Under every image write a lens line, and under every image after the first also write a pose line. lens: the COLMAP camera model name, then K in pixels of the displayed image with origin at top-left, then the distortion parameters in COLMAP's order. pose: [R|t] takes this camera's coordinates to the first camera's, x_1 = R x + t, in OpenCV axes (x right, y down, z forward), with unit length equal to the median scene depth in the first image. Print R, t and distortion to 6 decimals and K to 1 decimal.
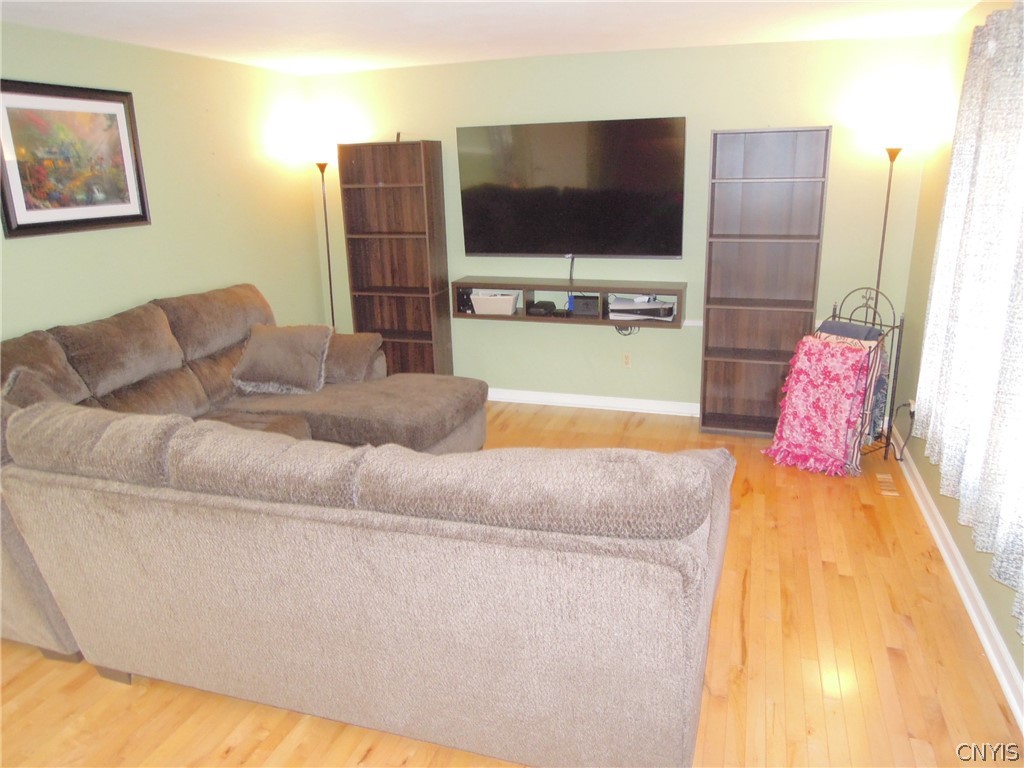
lens RADIAL K [[721.7, 0, 512.0], [0, 721.7, 384.0], [0, 0, 1]] dist [-0.004129, -0.004306]
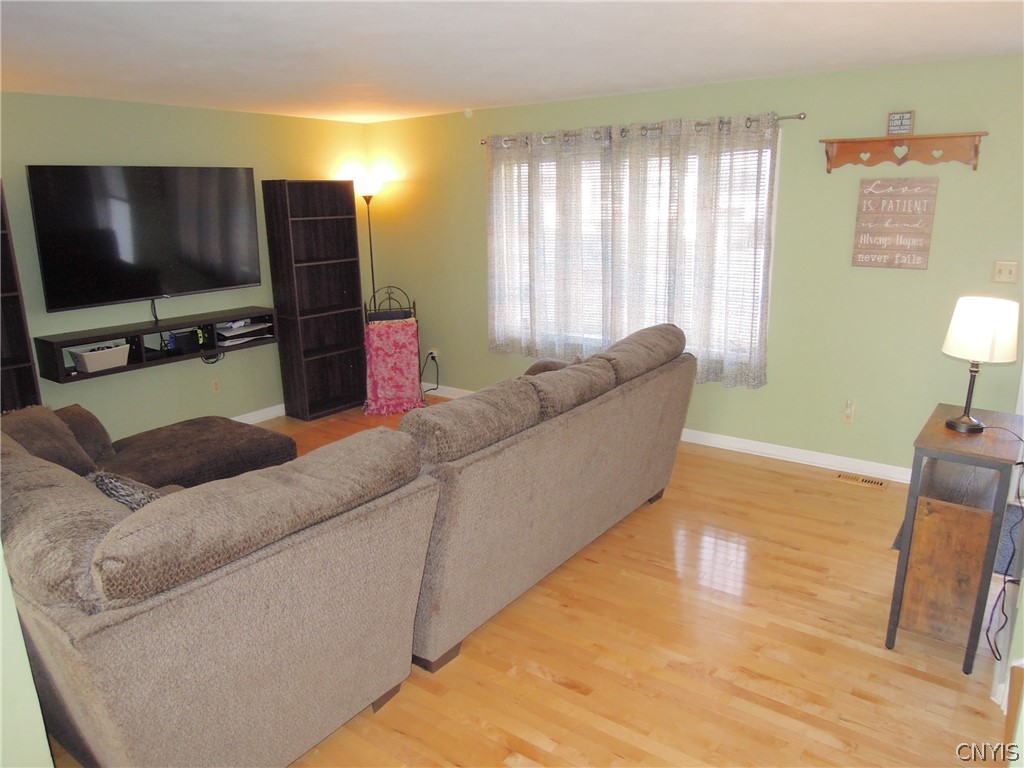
lens RADIAL K [[721.7, 0, 512.0], [0, 721.7, 384.0], [0, 0, 1]] dist [-0.004129, -0.004306]
pose [[0.339321, -0.220404, 0.914485, -0.830184], [0.290251, 0.949259, 0.121087, -0.046829], [-0.894771, 0.224343, 0.386076, 0.222480]]
